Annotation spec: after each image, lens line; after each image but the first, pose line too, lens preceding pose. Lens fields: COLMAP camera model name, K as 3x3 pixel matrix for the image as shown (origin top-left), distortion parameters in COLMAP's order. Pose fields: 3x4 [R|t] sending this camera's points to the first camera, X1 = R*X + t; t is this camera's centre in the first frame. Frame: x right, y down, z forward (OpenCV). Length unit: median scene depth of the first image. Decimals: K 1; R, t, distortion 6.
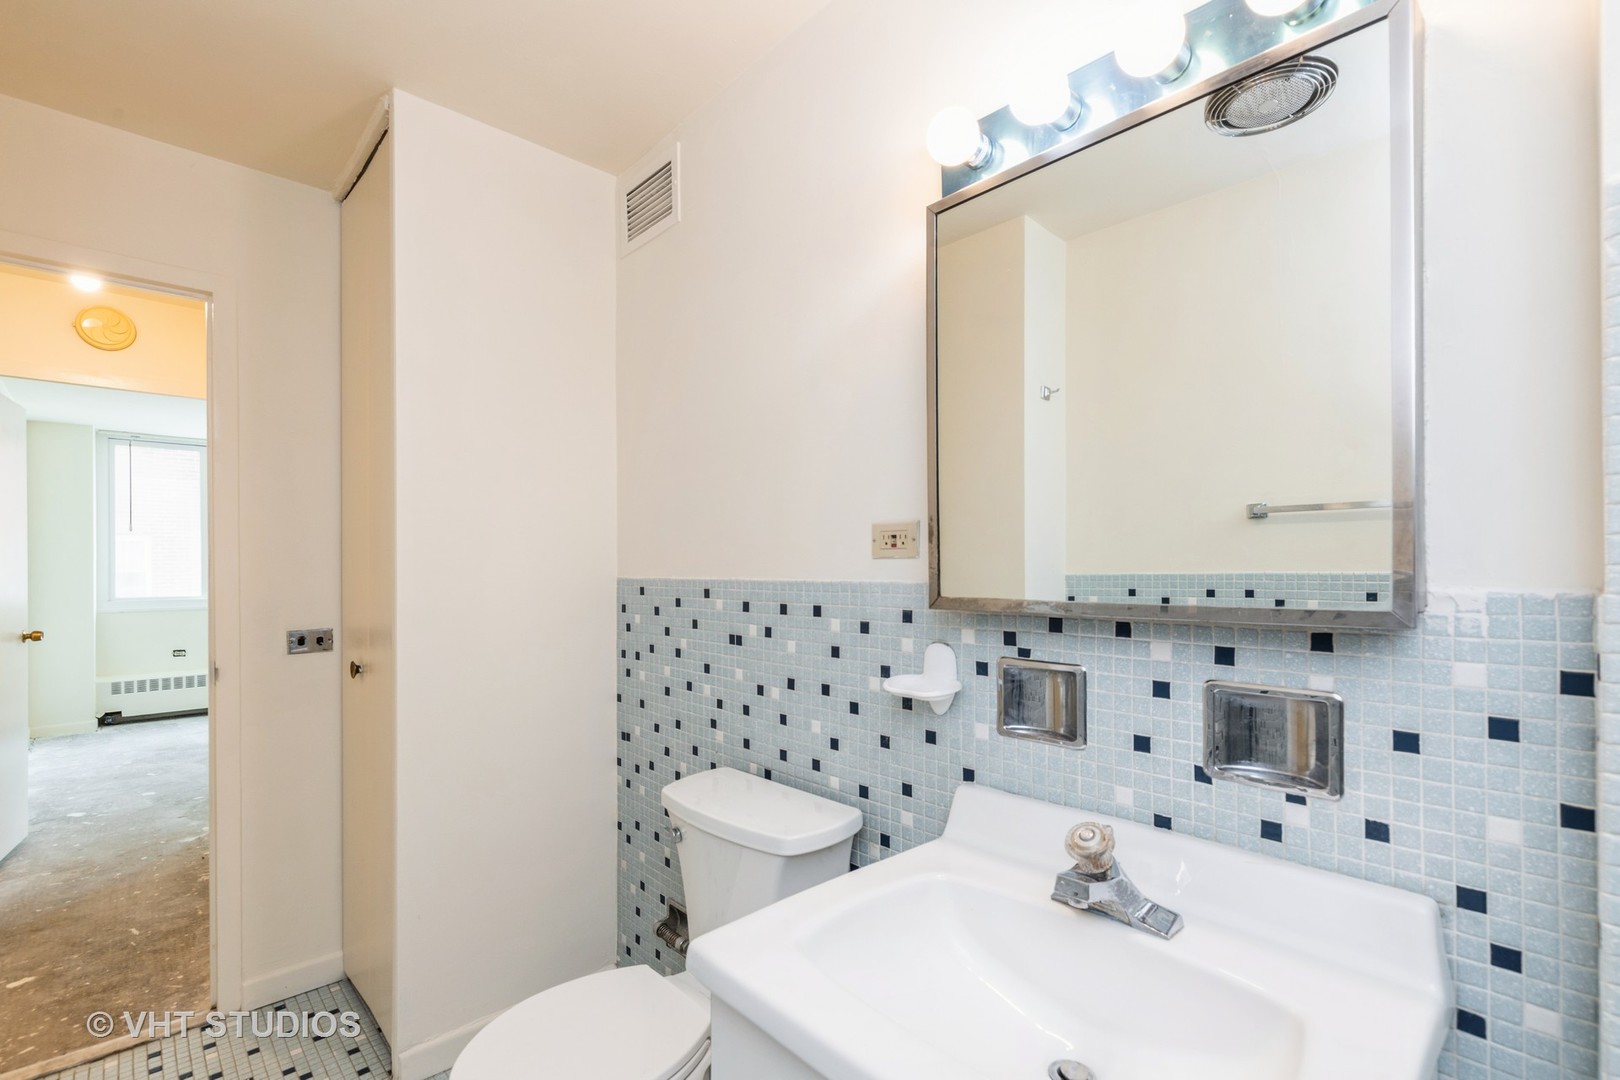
lens RADIAL K [[724.9, 0, 811.2], [0, 724.9, 547.3], [0, 0, 1]] dist [0.008681, -0.000675]
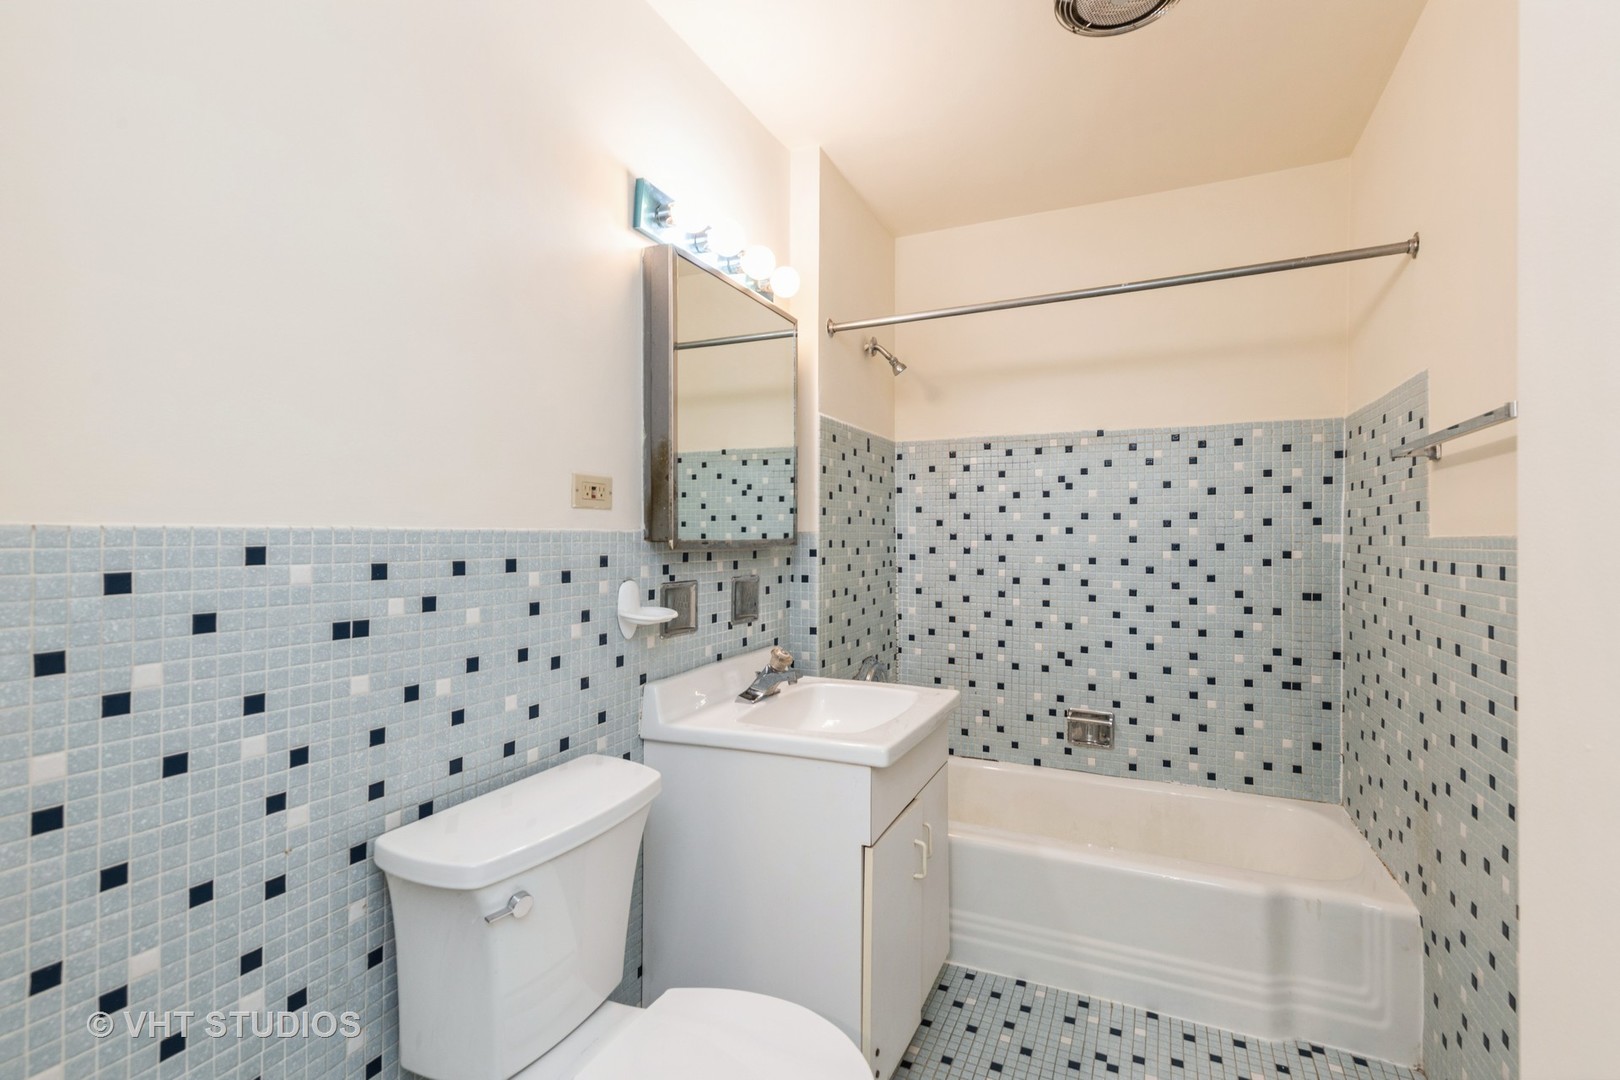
lens RADIAL K [[724.9, 0, 811.2], [0, 724.9, 547.3], [0, 0, 1]] dist [0.008681, -0.000675]
pose [[-0.363339, 0.006438, 0.931635, -0.905769], [-0.001782, 0.999969, -0.007606, 0.072330], [-0.931655, -0.004423, -0.363317, 0.981044]]
